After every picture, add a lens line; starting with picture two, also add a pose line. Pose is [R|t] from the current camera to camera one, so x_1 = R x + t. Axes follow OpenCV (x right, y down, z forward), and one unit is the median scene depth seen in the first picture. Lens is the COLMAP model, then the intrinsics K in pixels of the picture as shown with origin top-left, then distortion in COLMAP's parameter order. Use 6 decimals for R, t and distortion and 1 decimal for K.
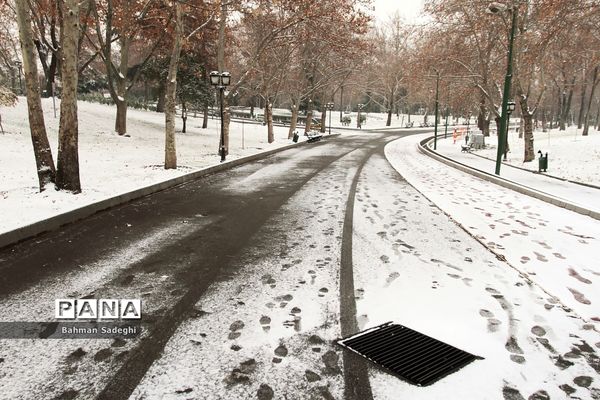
lens RADIAL K [[1215.4, 0, 300.0], [0, 1215.4, 200.0], [0, 0, 1]] dist [-0.042409, -0.095498]
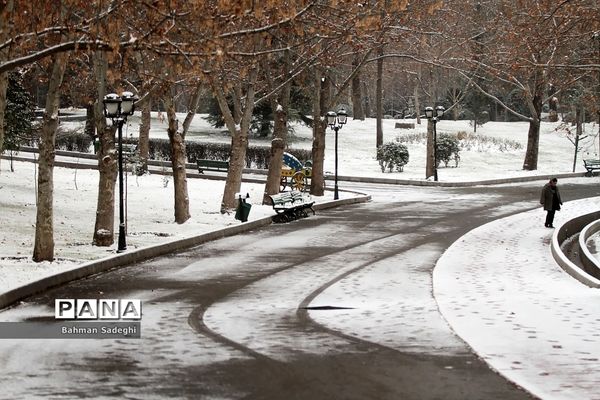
lens RADIAL K [[1215.4, 0, 300.0], [0, 1215.4, 200.0], [0, 0, 1]] dist [-0.042409, -0.095498]
pose [[0.999648, -0.009546, 0.024752, 0.005175], [0.010888, 0.998444, -0.054696, -0.033301], [-0.024191, 0.054946, 0.998196, 0.622989]]
